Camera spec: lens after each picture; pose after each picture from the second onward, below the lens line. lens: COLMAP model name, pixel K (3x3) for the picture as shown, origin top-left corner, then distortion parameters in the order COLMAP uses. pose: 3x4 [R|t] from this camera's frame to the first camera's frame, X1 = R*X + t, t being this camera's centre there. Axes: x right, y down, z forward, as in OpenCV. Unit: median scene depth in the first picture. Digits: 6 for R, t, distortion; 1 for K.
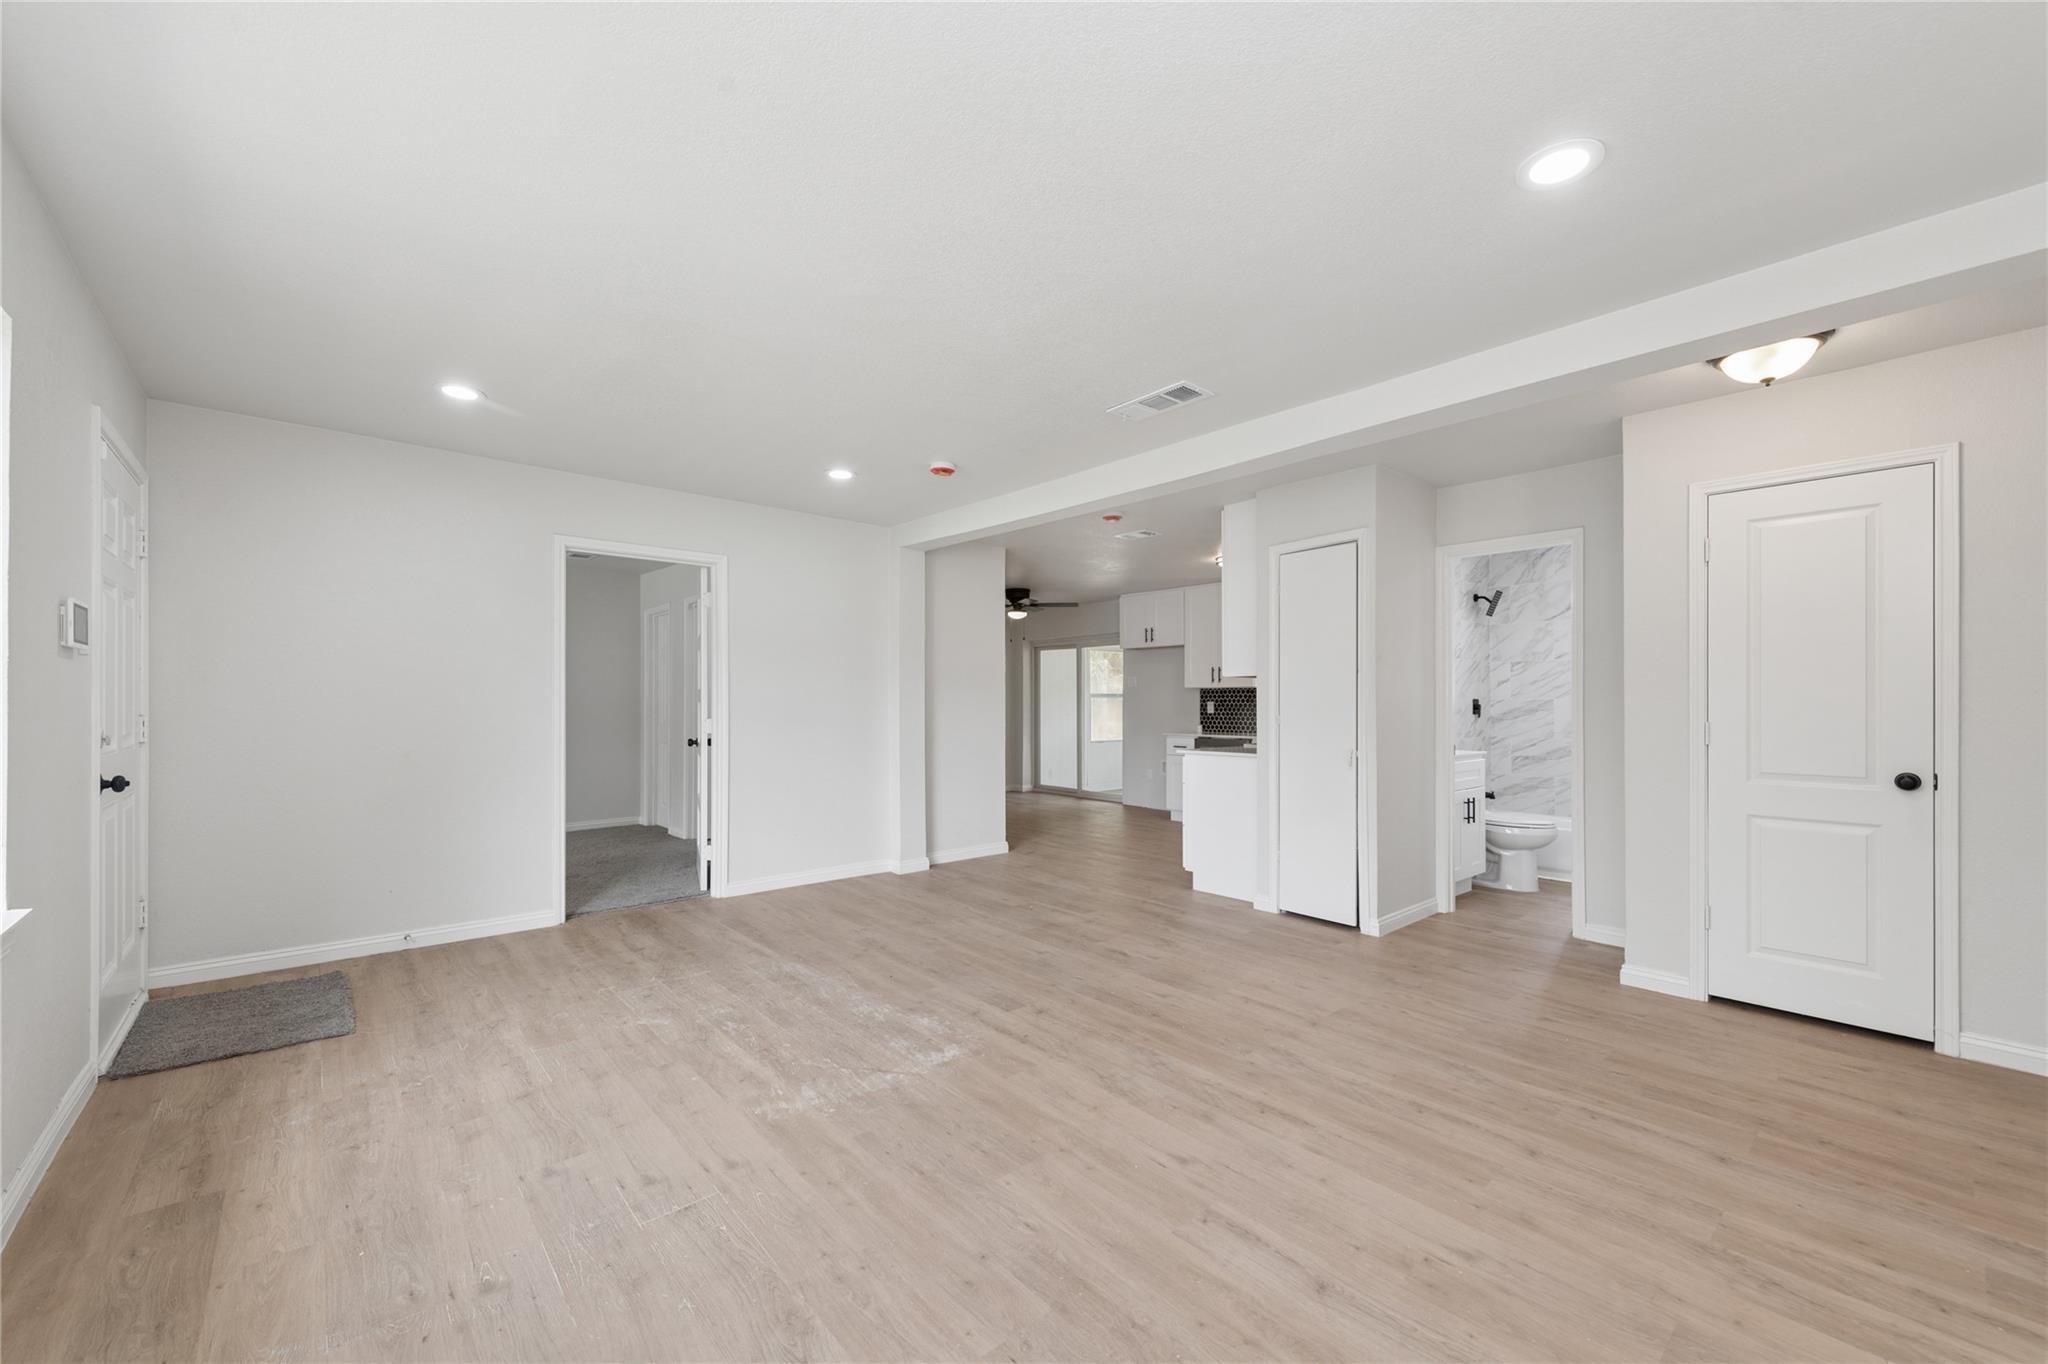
lens RADIAL K [[802.5, 0, 1032.2], [0, 802.5, 699.4], [0, 0, 1]] dist [0.008806, -0.000376]
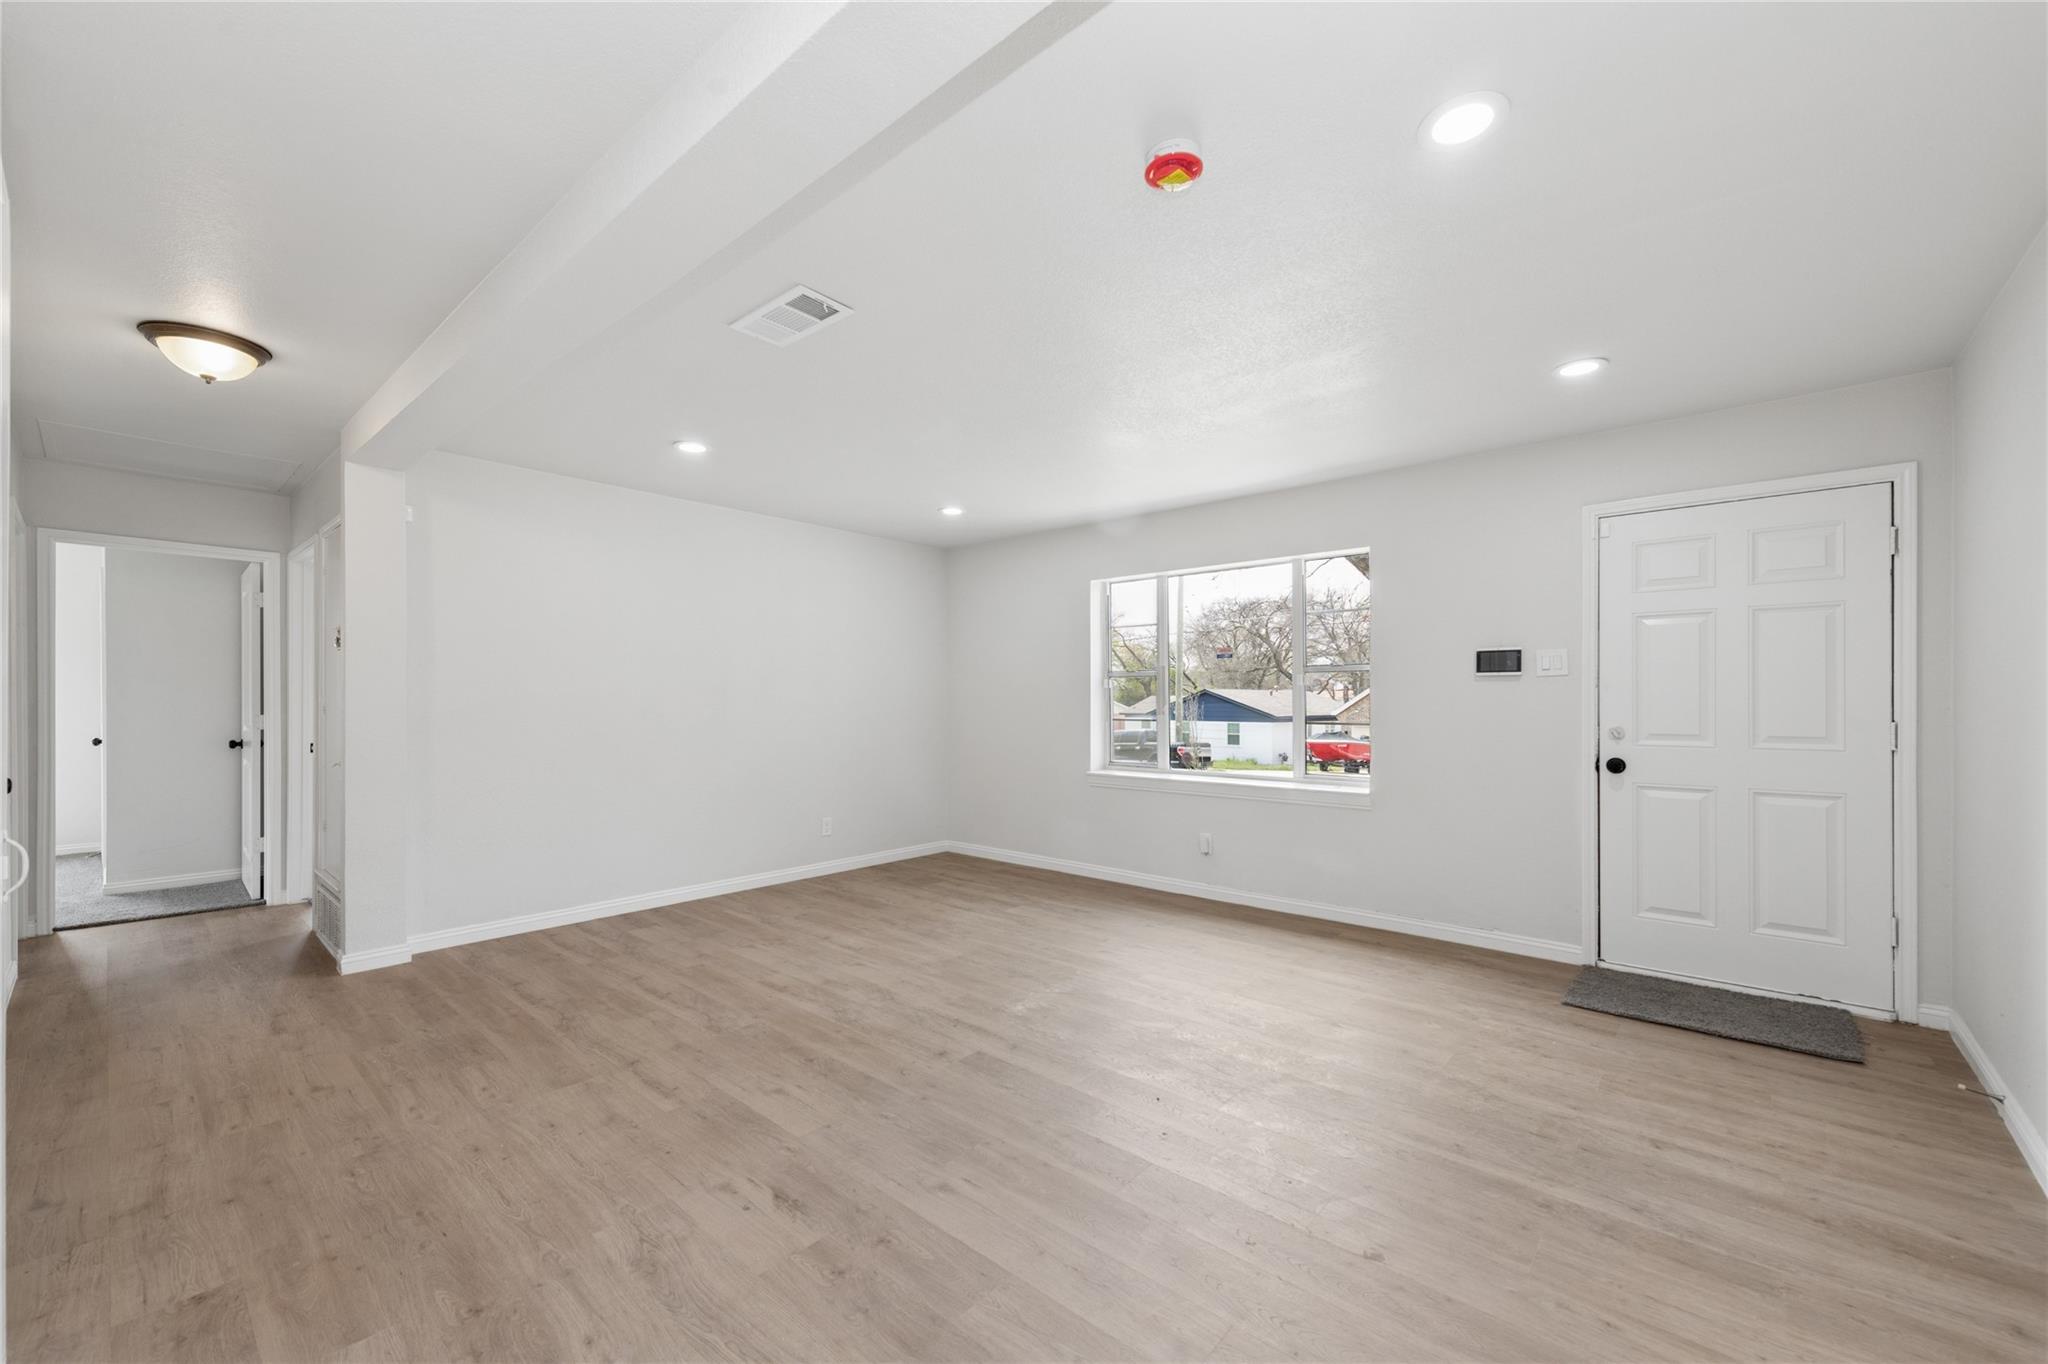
lens RADIAL K [[802.5, 0, 1032.2], [0, 802.5, 699.4], [0, 0, 1]] dist [0.008806, -0.000376]
pose [[-0.991468, -0.004381, -0.130275, 0.027679], [-0.003431, 0.999966, -0.007520, 0.004306], [0.130303, -0.007009, -0.991449, 1.847066]]
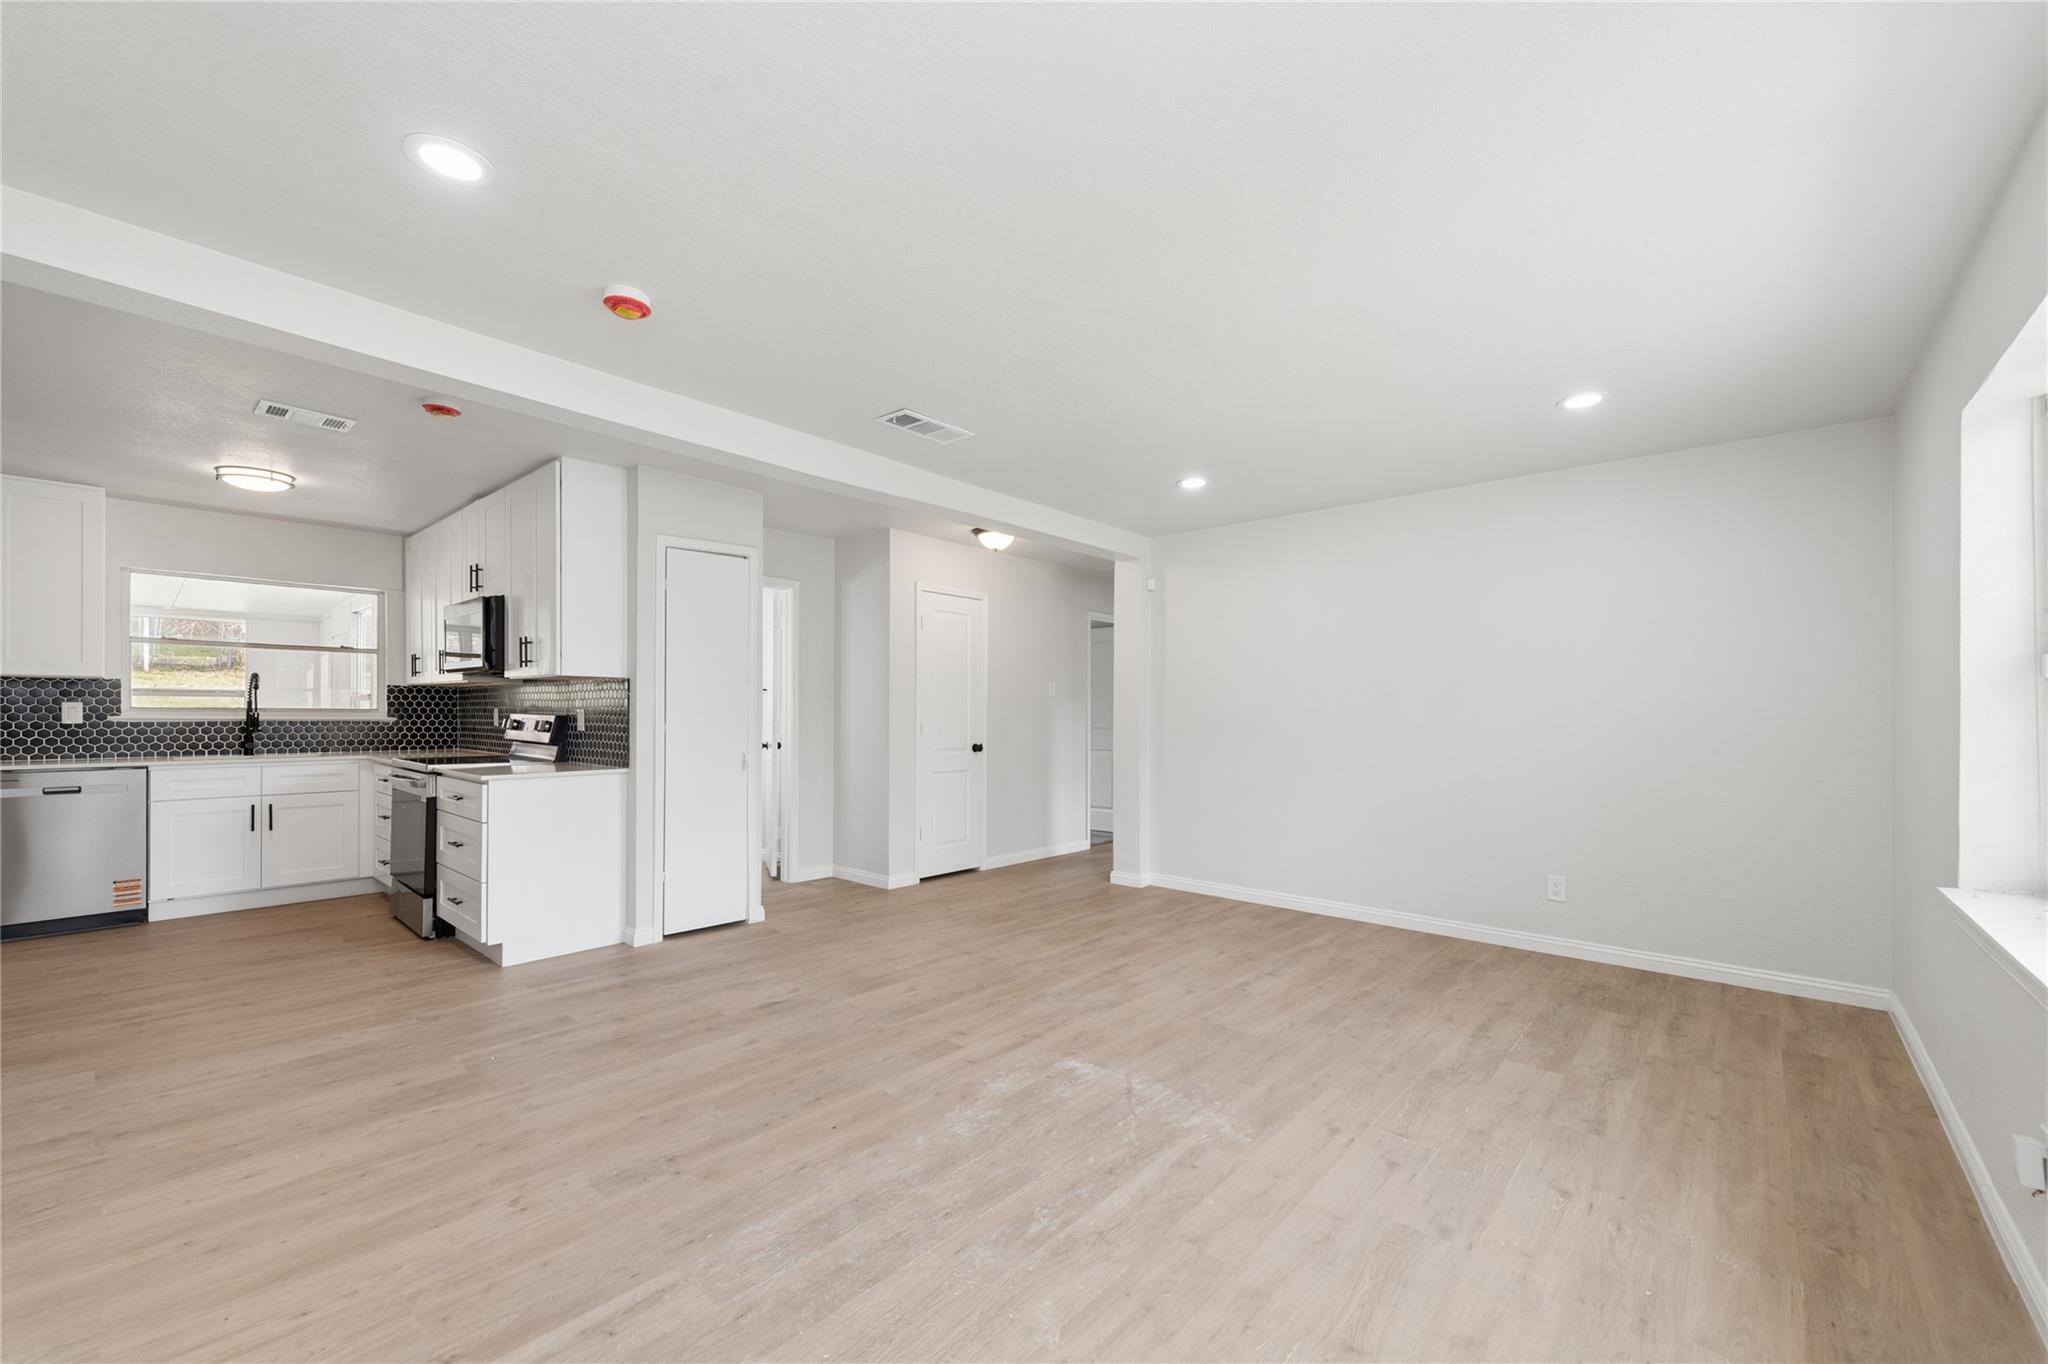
lens RADIAL K [[819.1, 0, 1012.7], [0, 819.1, 705.6], [0, 0, 1]] dist [0.009536, -0.000664]
pose [[-0.112655, 0.002864, 0.993630, -0.945882], [-0.010496, 0.999937, -0.004073, 0.001266], [-0.993579, -0.010888, -0.112617, 1.027225]]
